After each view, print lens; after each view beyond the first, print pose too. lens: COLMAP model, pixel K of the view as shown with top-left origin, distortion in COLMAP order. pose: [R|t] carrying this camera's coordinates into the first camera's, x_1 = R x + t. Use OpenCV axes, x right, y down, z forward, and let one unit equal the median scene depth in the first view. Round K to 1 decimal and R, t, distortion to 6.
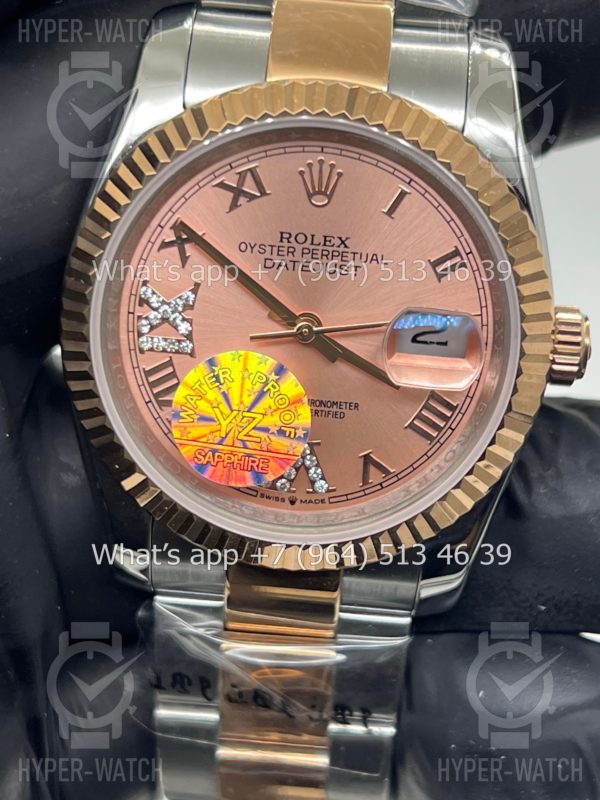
lens RADIAL K [[1961.6, 0, 300.0], [0, 1961.6, 400.0], [0, 0, 1]] dist [0.642306, 0.483426]
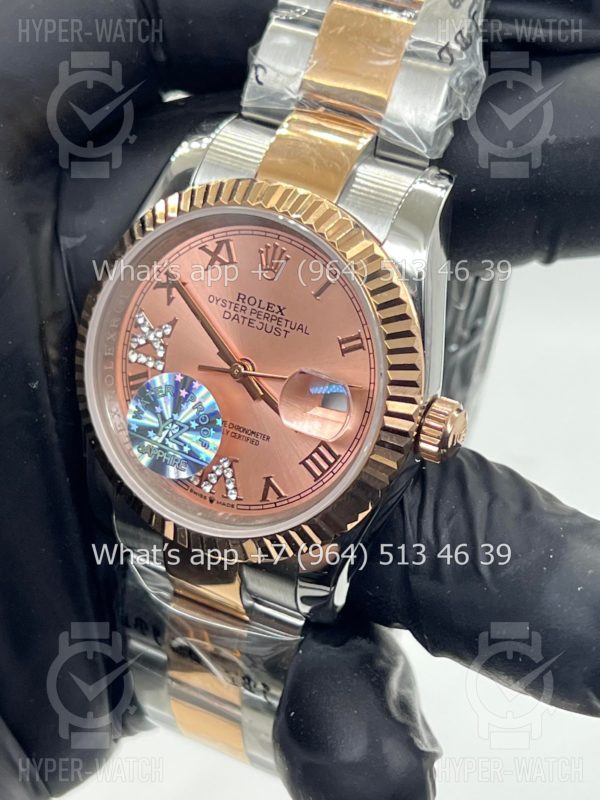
lens RADIAL K [[1961.6, 0, 300.0], [0, 1961.6, 400.0], [0, 0, 1]] dist [0.642306, 0.483426]
pose [[0.903499, 0.215535, -0.370452, 0.517424], [-0.229811, 0.973218, 0.005746, -0.033408], [0.361770, 0.079942, 0.928834, -0.178465]]
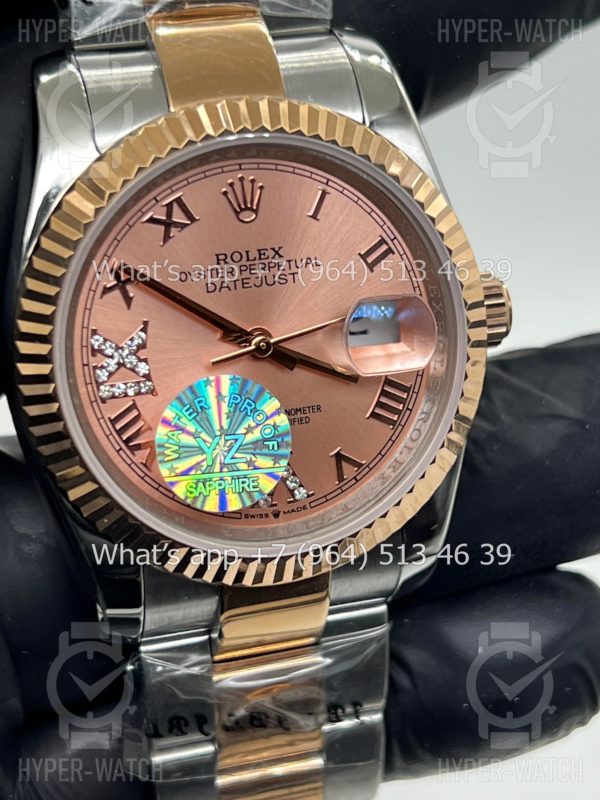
lens RADIAL K [[1961.6, 0, 300.0], [0, 1961.6, 400.0], [0, 0, 1]] dist [0.642306, 0.483426]
pose [[0.938886, -0.215956, 0.268059, -0.254191], [0.220521, 0.975291, 0.013342, -0.016749], [-0.264317, 0.046586, 0.963310, 0.022452]]
